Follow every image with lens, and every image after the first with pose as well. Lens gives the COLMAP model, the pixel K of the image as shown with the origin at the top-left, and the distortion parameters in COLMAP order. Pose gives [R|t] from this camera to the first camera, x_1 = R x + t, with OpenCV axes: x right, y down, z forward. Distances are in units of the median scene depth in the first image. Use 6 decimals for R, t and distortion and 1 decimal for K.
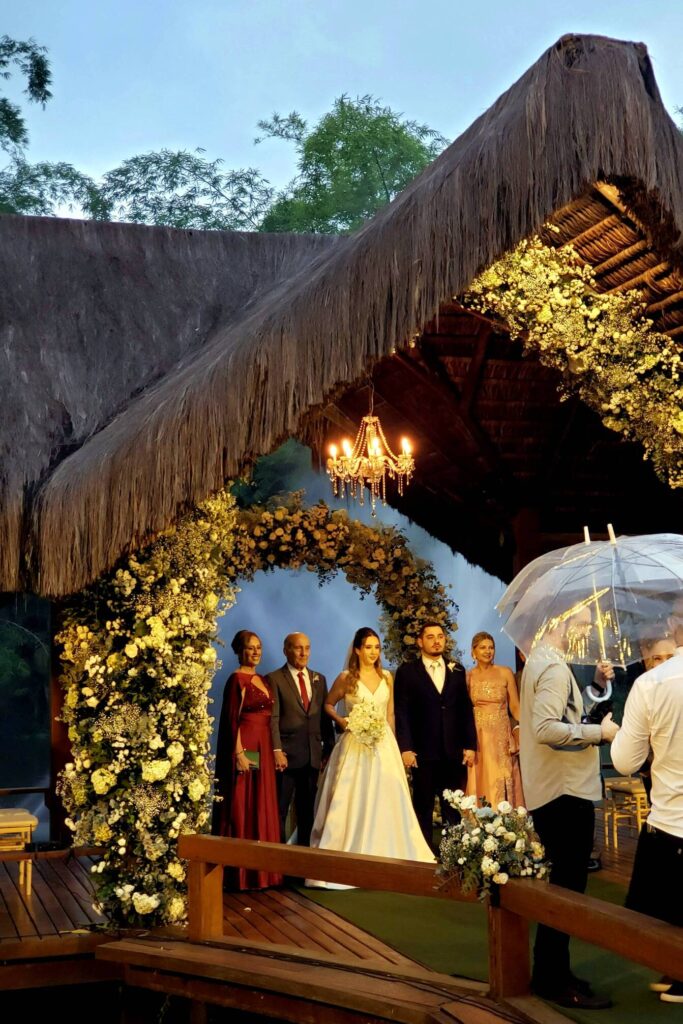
lens RADIAL K [[1638.2, 0, 399.5], [0, 1638.2, 524.1], [0, 0, 1]] dist [0.061734, -0.231100]
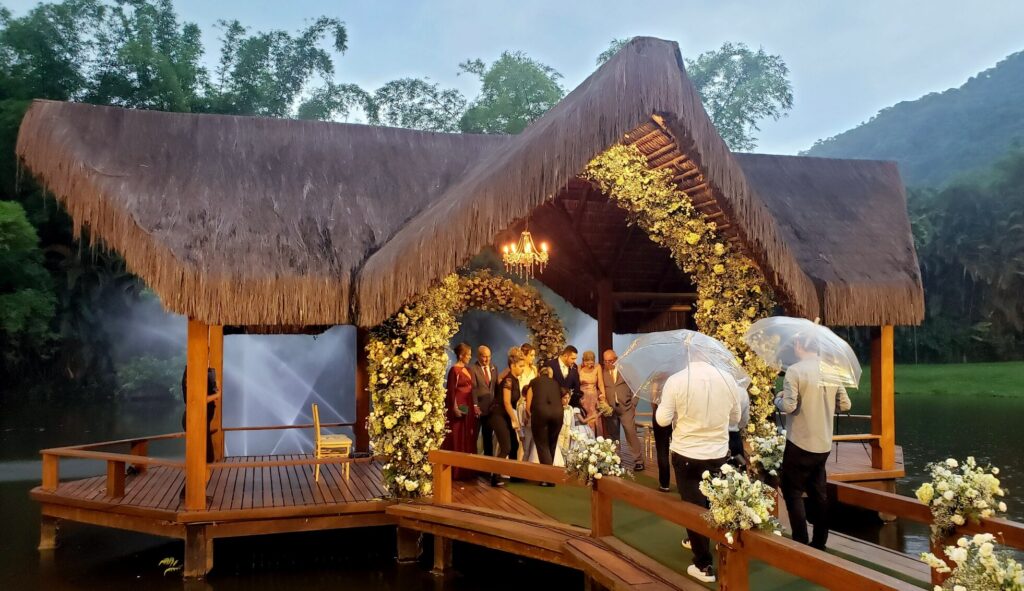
lens RADIAL K [[881.8, 0, 523.9], [0, 881.8, 307.0], [0, 0, 1]] dist [0.125380, -0.336326]
pose [[0.999921, 0.011964, -0.003766, -0.019729], [-0.011833, 0.999386, 0.032975, -0.014915], [0.004158, -0.032928, 0.999449, -0.038151]]
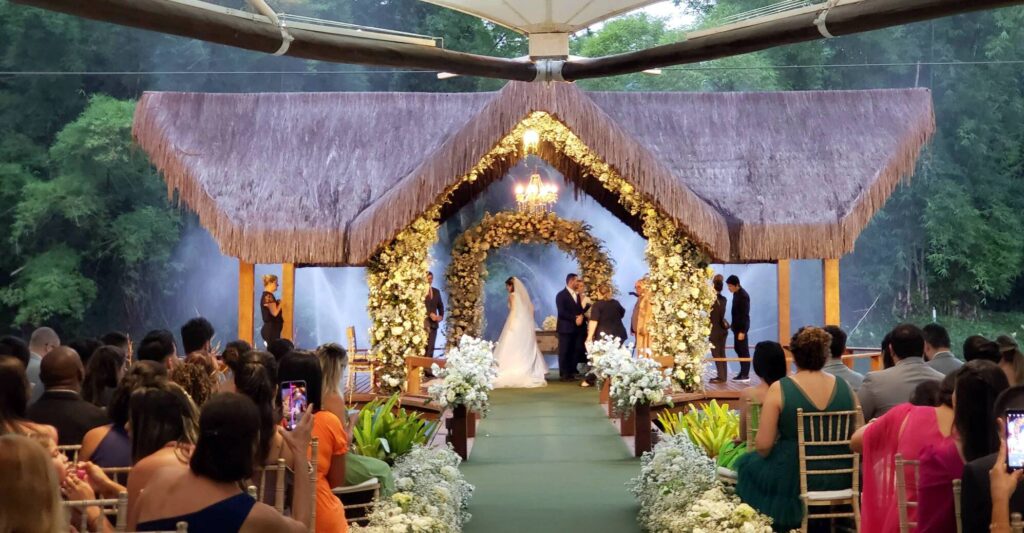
lens RADIAL K [[1845.7, 0, 537.2], [0, 1845.7, 160.1], [0, 0, 1]] dist [0.267625, -1.873365]
pose [[0.951092, -0.008972, -0.308776, 0.939426], [0.013689, 0.999820, 0.013115, -0.150265], [0.308603, -0.016700, 0.951044, -1.658870]]
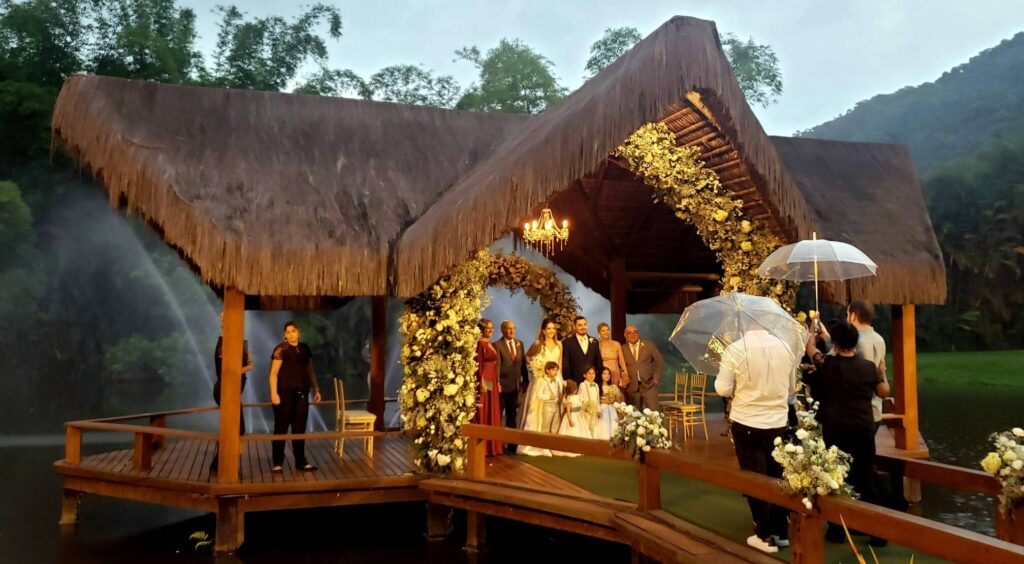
lens RADIAL K [[883.0, 0, 506.7], [0, 883.0, 243.4], [0, 0, 1]] dist [0.167933, -0.547498]
pose [[0.999777, 0.020783, 0.003679, -0.087535], [-0.020682, 0.999459, -0.025579, 0.003284], [-0.004208, 0.025497, 0.999666, -0.045883]]
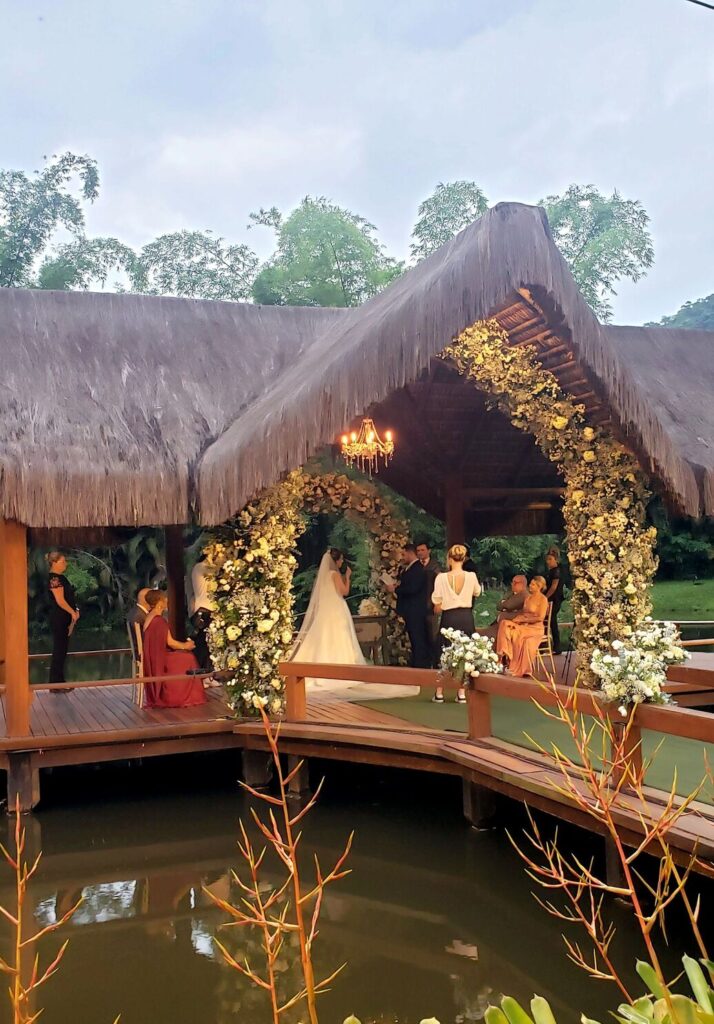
lens RADIAL K [[1135.9, 0, 402.5], [0, 1135.9, 534.2], [0, 0, 1]] dist [0.227469, -0.834749]
pose [[0.997413, -0.012706, 0.070755, -0.084772], [0.009585, 0.998974, 0.044267, 0.000744], [-0.071245, -0.043474, 0.996511, -0.207151]]
